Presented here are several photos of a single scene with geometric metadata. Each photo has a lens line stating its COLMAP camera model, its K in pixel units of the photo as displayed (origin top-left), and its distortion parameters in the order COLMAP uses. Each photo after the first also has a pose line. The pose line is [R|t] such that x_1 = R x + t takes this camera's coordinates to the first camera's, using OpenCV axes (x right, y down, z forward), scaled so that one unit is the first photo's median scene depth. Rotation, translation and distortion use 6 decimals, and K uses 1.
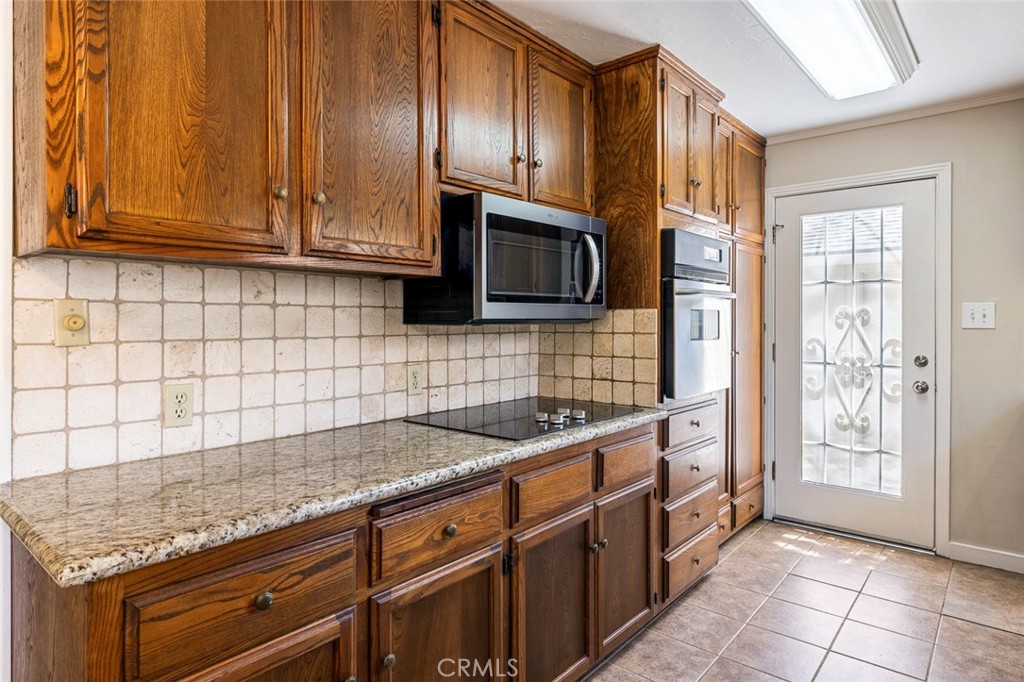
lens RADIAL K [[579.0, 0, 510.4], [0, 579.0, 321.9], [0, 0, 1]] dist [-0.002911, 0.001708]
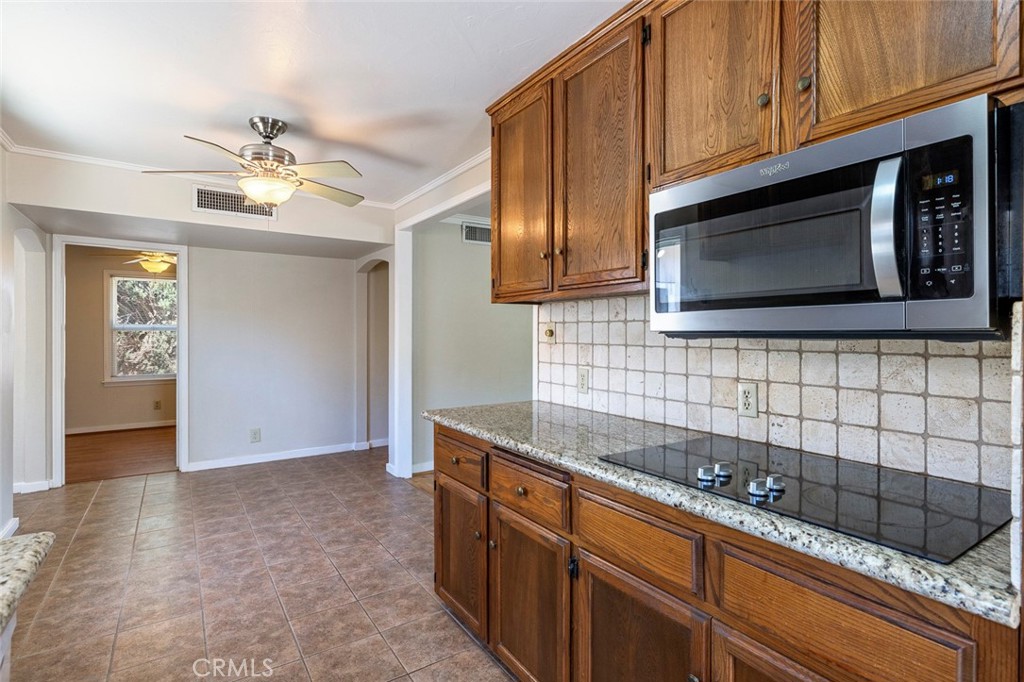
lens RADIAL K [[502.8, 0, 510.7], [0, 502.8, 331.1], [0, 0, 1]] dist [-0.003251, 0.002848]
pose [[-0.268212, 0.000256, -0.963360, 0.613820], [-0.003545, 0.999993, 0.001253, -0.004478], [0.963353, 0.003751, -0.268209, 0.780775]]
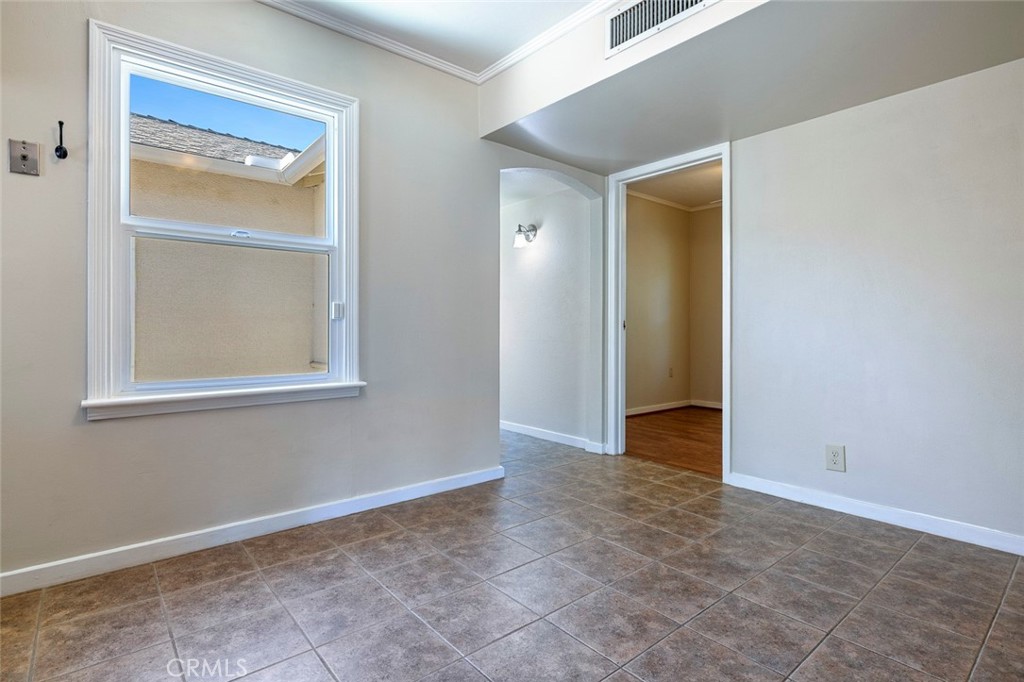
lens RADIAL K [[502.8, 0, 508.7], [0, 502.8, 325.8], [0, 0, 1]] dist [-0.003251, 0.002848]
pose [[-0.986901, 0.000871, 0.161323, -0.550080], [0.000089, 0.999988, -0.004852, 0.144550], [-0.161325, -0.004774, -0.986890, 0.426870]]
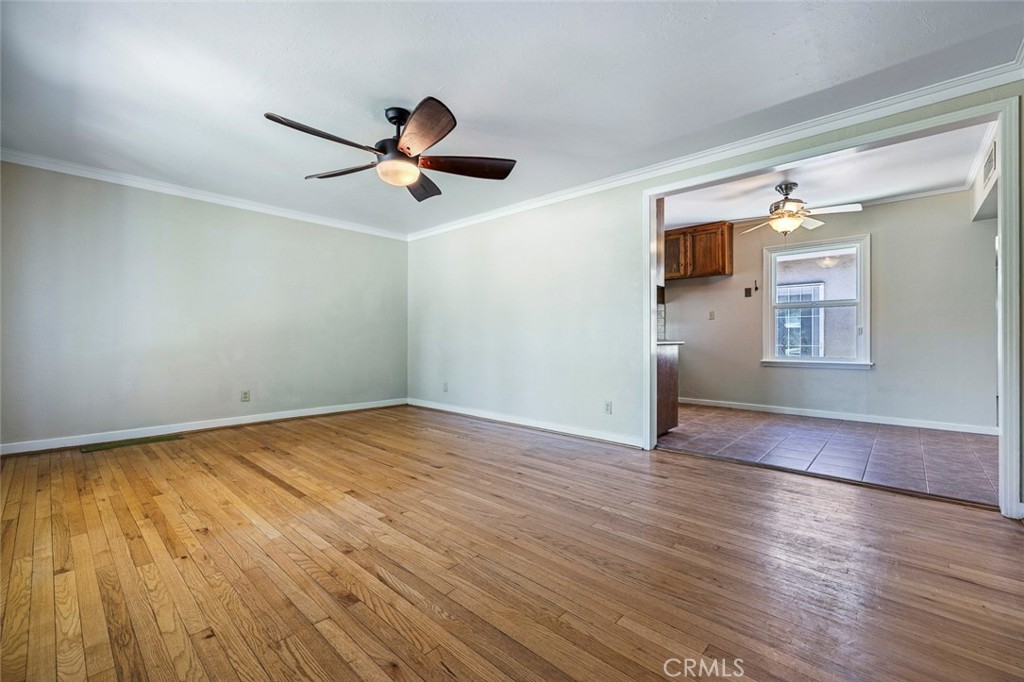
lens RADIAL K [[428.8, 0, 509.7], [0, 428.8, 342.3], [0, 0, 1]] dist [-0.001289, 0.000284]
pose [[0.026520, -0.005570, 0.999633, -2.068502], [0.004855, 0.999973, 0.005443, 0.145159], [-0.999637, 0.004709, 0.026546, 1.036439]]
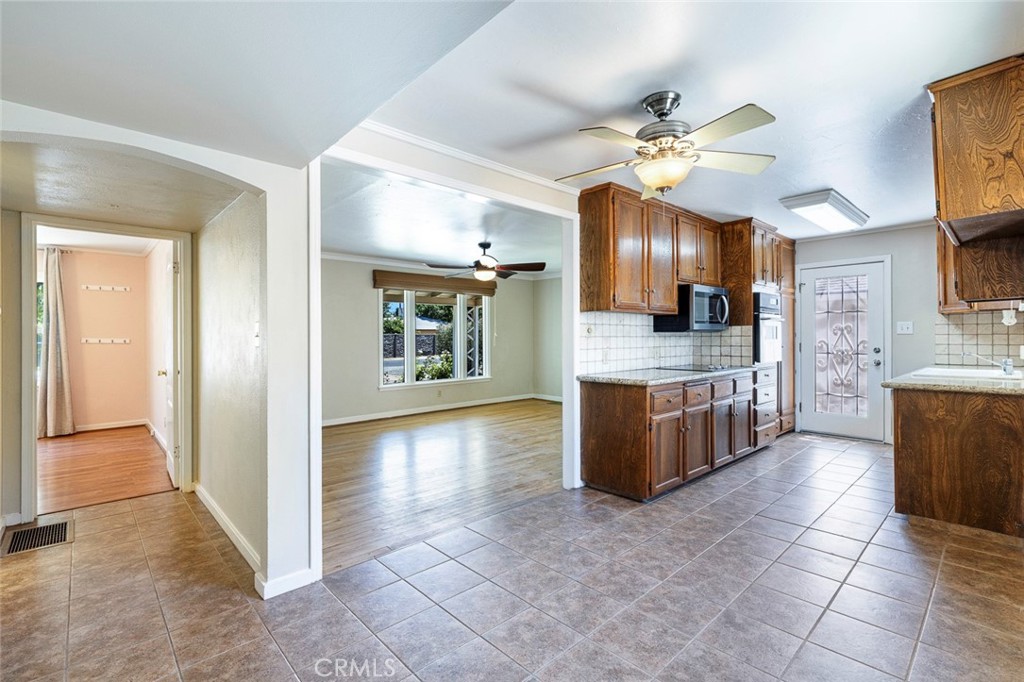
lens RADIAL K [[465.7, 0, 513.0], [0, 465.7, 336.7], [0, 0, 1]] dist [-0.003255, 0.001875]
pose [[0.994256, -0.004006, -0.106950, -0.524045], [0.003607, 0.999986, -0.003918, 0.027216], [0.106964, 0.003509, 0.994257, -1.024688]]
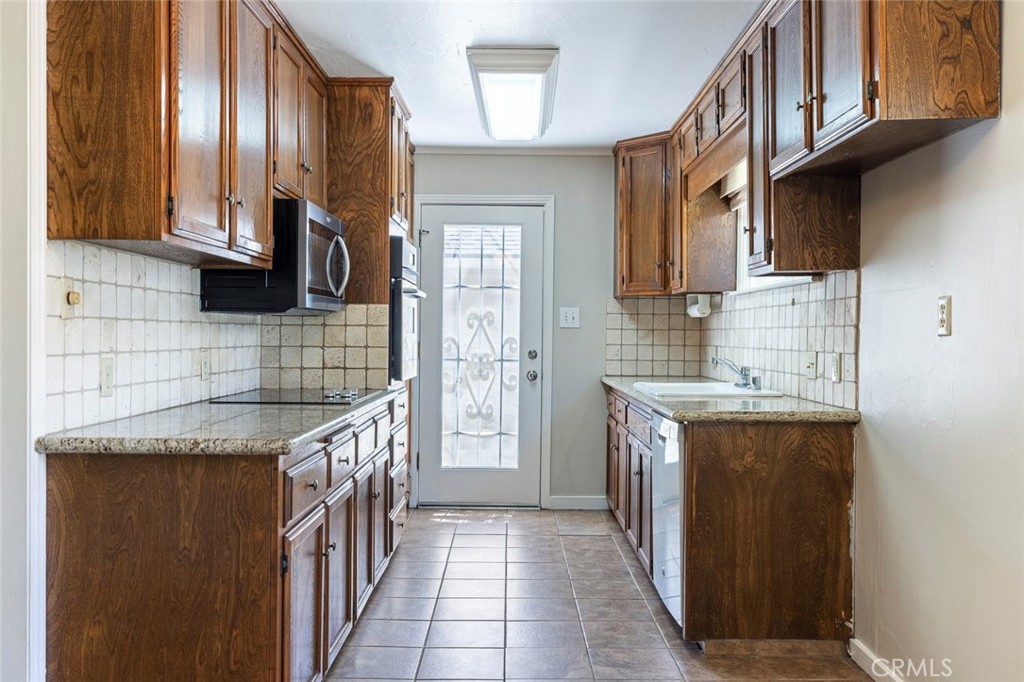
lens RADIAL K [[882.8, 0, 514.3], [0, 882.8, 351.4], [0, 0, 1]] dist [-0.000796, 0.006435]
pose [[0.754039, -0.004021, 0.656817, -0.711456], [-0.009172, 0.999819, 0.016650, 0.039444], [-0.656765, -0.018579, 0.753866, -0.500345]]
